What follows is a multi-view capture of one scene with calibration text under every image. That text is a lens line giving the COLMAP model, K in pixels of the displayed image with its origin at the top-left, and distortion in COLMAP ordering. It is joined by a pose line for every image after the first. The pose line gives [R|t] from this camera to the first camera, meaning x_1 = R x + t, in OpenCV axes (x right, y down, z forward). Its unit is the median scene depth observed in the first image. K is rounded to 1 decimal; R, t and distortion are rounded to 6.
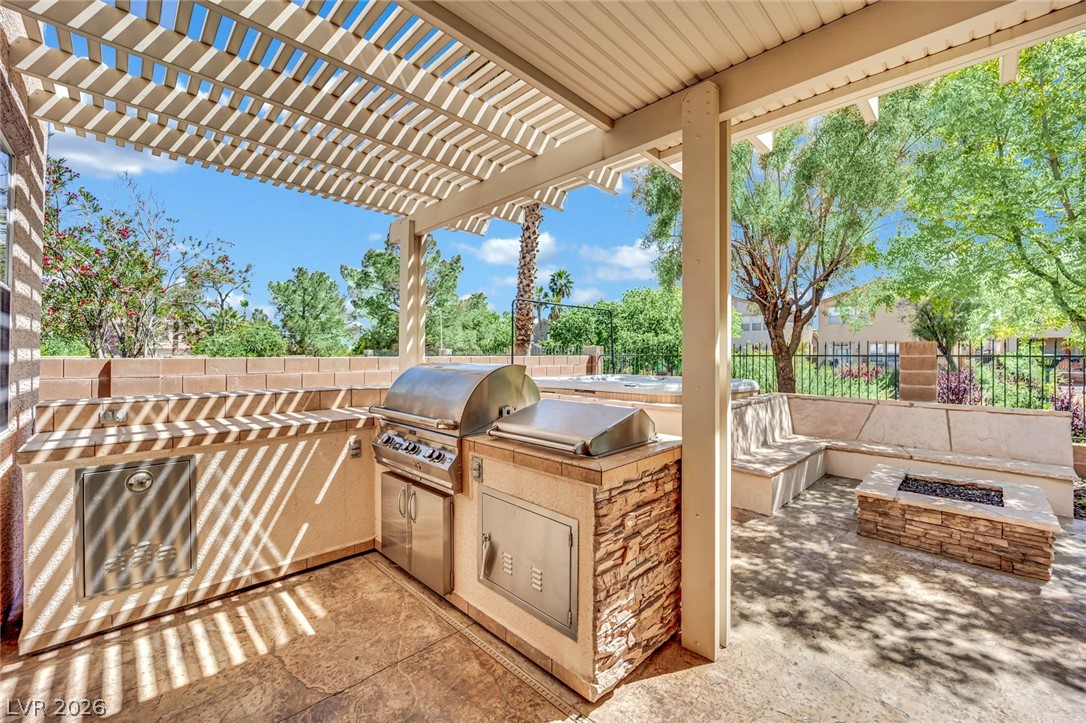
lens RADIAL K [[447.4, 0, 542.6], [0, 447.4, 365.6], [0, 0, 1]] dist [-0.011554, 0.001579]
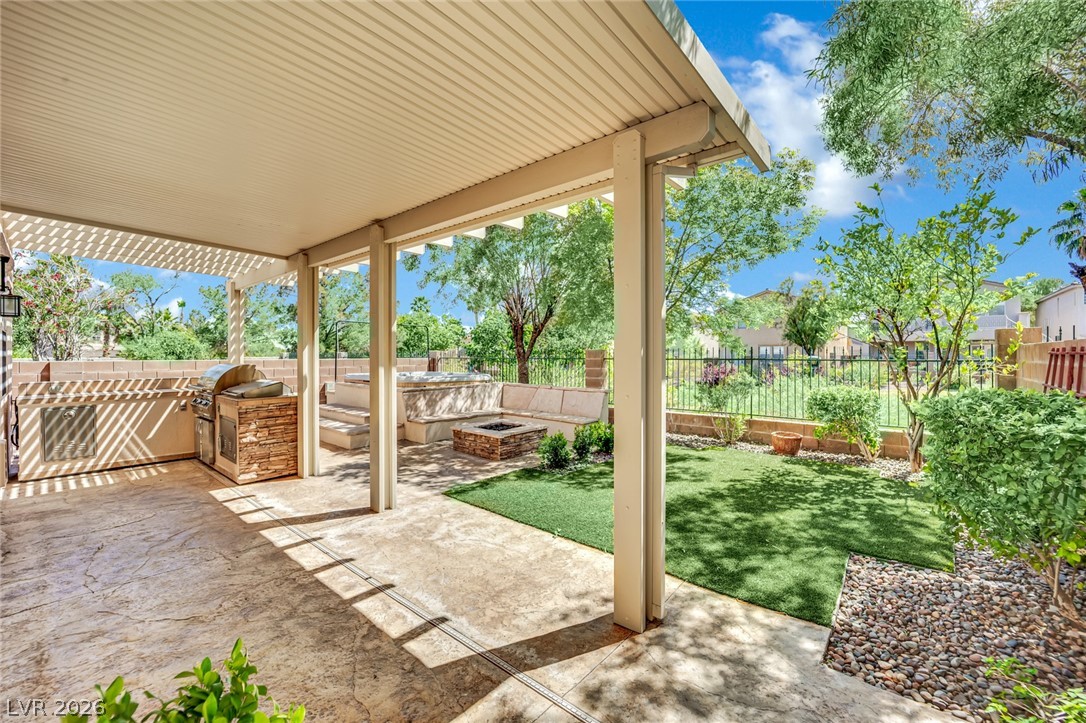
lens RADIAL K [[447.4, 0, 540.9], [0, 447.4, 355.1], [0, 0, 1]] dist [-0.011554, 0.001579]
pose [[0.996434, 0.001293, 0.084369, 0.320162], [0.000782, 0.999698, -0.024563, 0.000775], [-0.084375, 0.024541, 0.996132, -0.362394]]
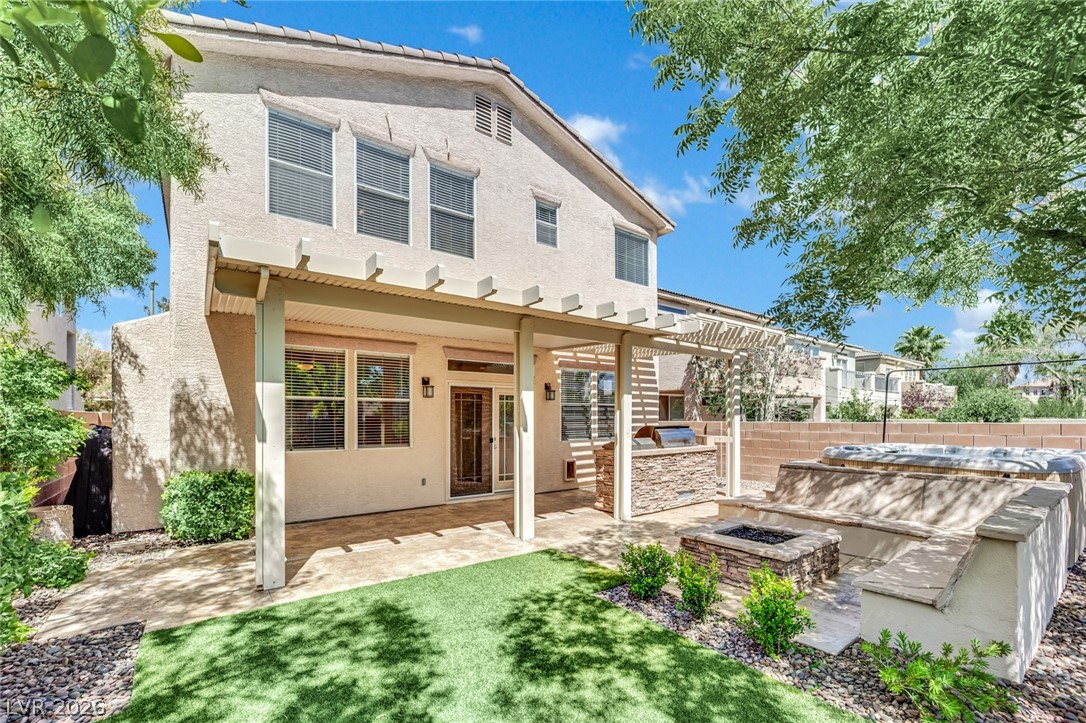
lens RADIAL K [[447.4, 0, 545.5], [0, 447.4, 418.1], [0, 0, 1]] dist [-0.011554, 0.001579]
pose [[-0.120135, 0.001685, -0.992756, 0.756971], [-0.015778, 0.999869, 0.003606, -0.015680], [0.992632, 0.016097, -0.120092, 0.163913]]
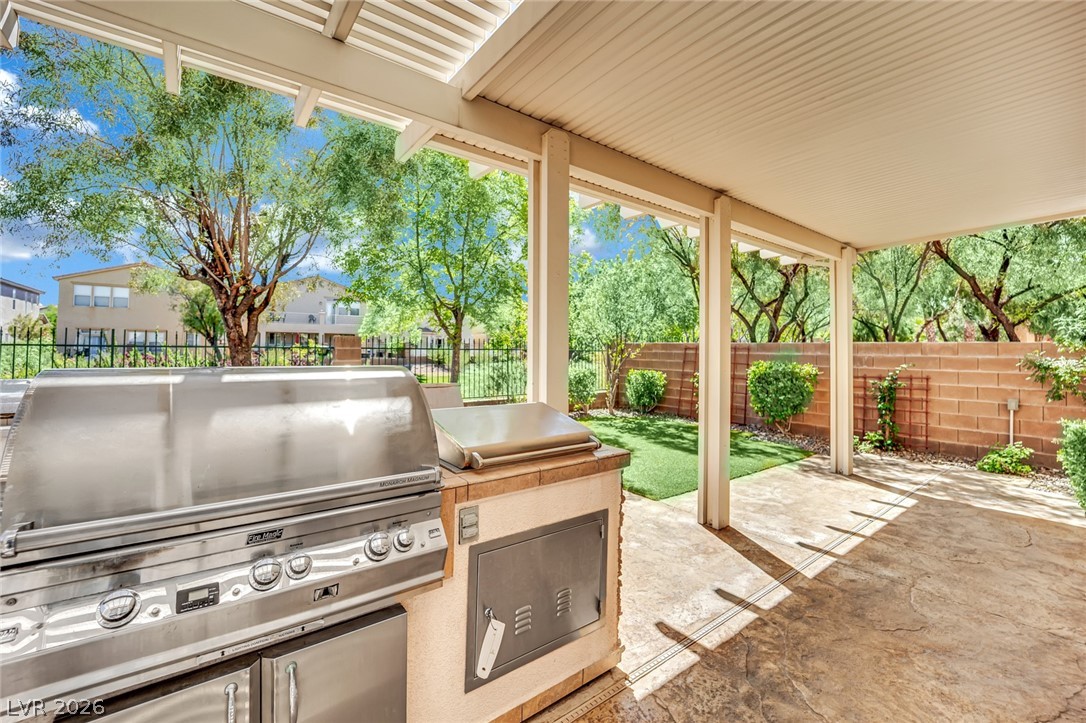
lens RADIAL K [[447.4, 0, 546.0], [0, 447.4, 349.9], [0, 0, 1]] dist [-0.011554, 0.001579]
pose [[0.105300, 0.004139, 0.994432, -0.151923], [0.006179, 0.999969, -0.004817, -0.004699], [-0.994421, 0.006652, 0.105271, 0.155136]]
